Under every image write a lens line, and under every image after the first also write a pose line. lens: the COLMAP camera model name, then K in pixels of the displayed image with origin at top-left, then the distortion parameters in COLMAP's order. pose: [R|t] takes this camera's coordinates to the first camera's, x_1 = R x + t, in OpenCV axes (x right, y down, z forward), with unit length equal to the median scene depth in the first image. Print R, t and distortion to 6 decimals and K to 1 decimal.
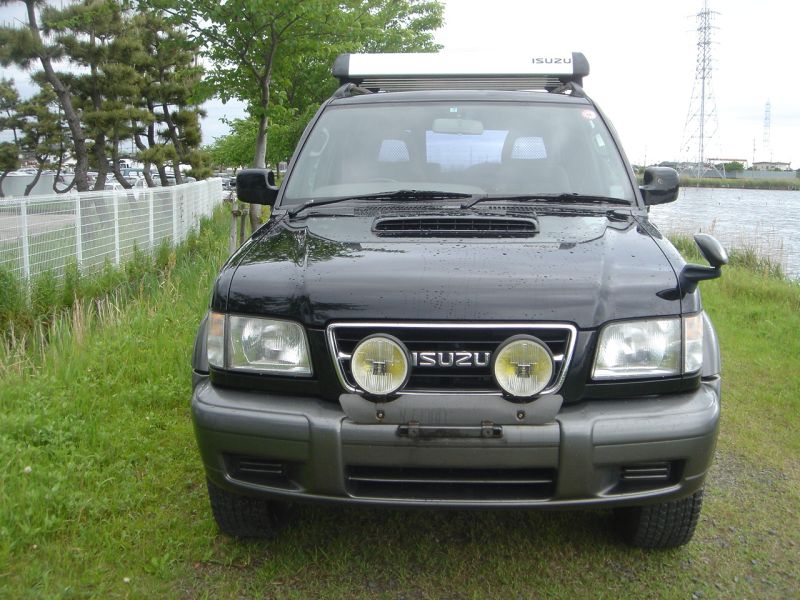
lens RADIAL K [[903.6, 0, 400.0], [0, 903.6, 300.0], [0, 0, 1]] dist [-0.183487, 0.018312]
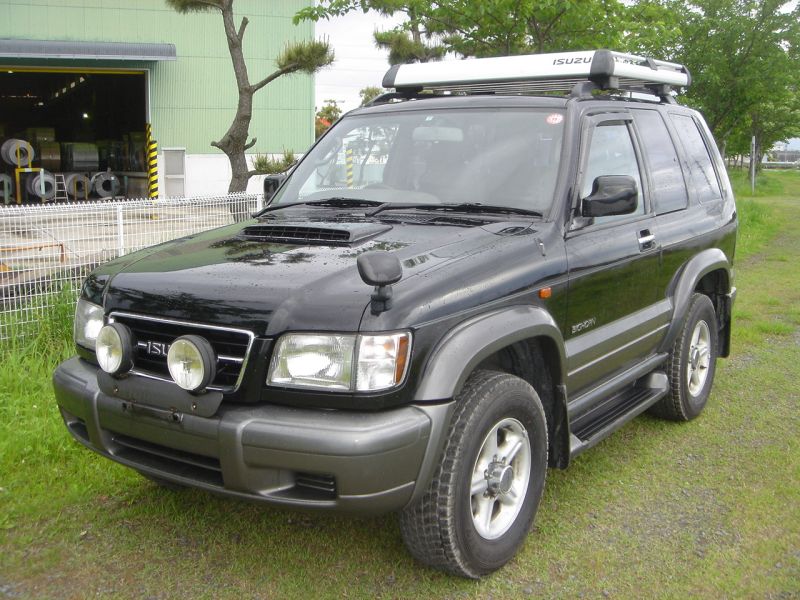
lens RADIAL K [[903.6, 0, 400.0], [0, 903.6, 300.0], [0, 0, 1]] dist [-0.183487, 0.018312]
pose [[0.869536, 0.070587, -0.488800, 0.837370], [-0.067243, 0.997438, 0.024419, -0.044839], [0.489271, 0.011635, 0.872054, 0.150842]]
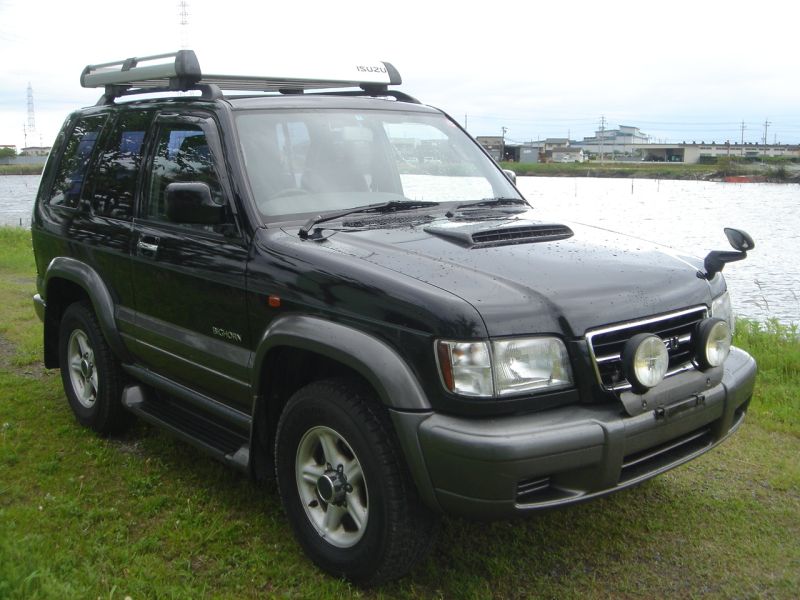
lens RADIAL K [[903.6, 0, 400.0], [0, 903.6, 300.0], [0, 0, 1]] dist [-0.183487, 0.018312]
pose [[0.701919, -0.116585, 0.702650, -0.960287], [0.104287, 0.992703, 0.060533, -0.099069], [-0.704580, 0.030788, 0.708956, 0.393175]]
